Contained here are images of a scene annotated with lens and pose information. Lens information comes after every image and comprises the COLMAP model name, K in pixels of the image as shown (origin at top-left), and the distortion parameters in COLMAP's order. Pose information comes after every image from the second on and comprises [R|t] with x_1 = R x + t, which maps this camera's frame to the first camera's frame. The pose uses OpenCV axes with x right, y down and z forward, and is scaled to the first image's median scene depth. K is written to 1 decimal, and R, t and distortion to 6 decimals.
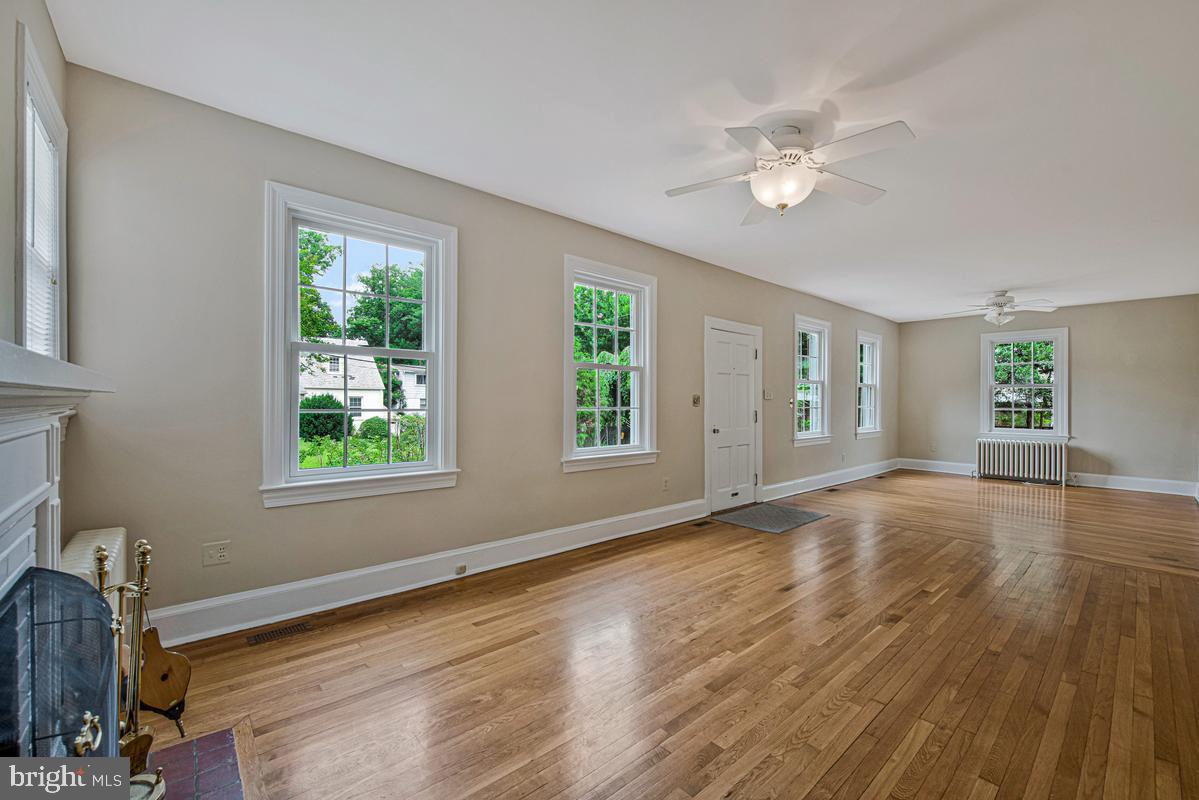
lens RADIAL K [[492.0, 0, 595.3], [0, 492.0, 402.3], [0, 0, 1]] dist [0.000024, -0.000130]
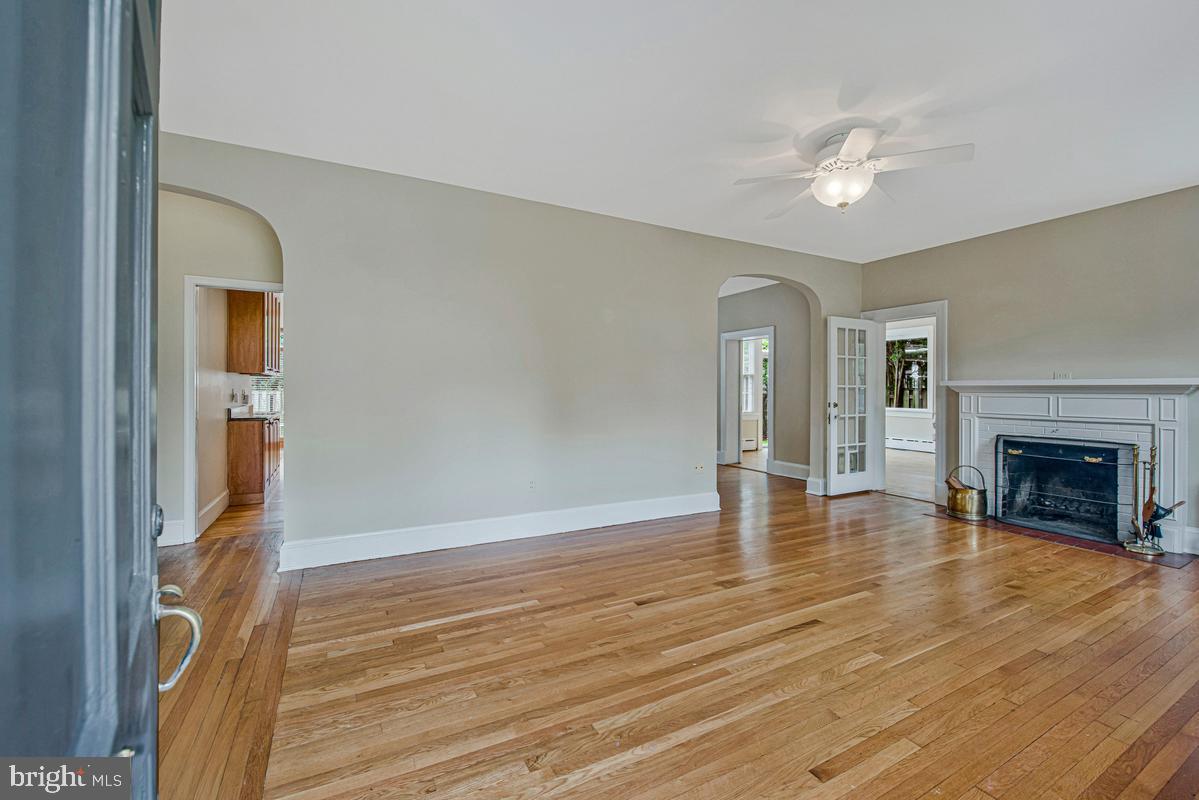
lens RADIAL K [[493.6, 0, 607.2], [0, 493.6, 388.8], [0, 0, 1]] dist [0.000513, -0.000070]
pose [[-0.975853, -0.012023, 0.218099, 0.399456], [-0.013534, 0.999894, -0.005435, 0.014761], [-0.218011, -0.008256, -0.975911, 1.351175]]
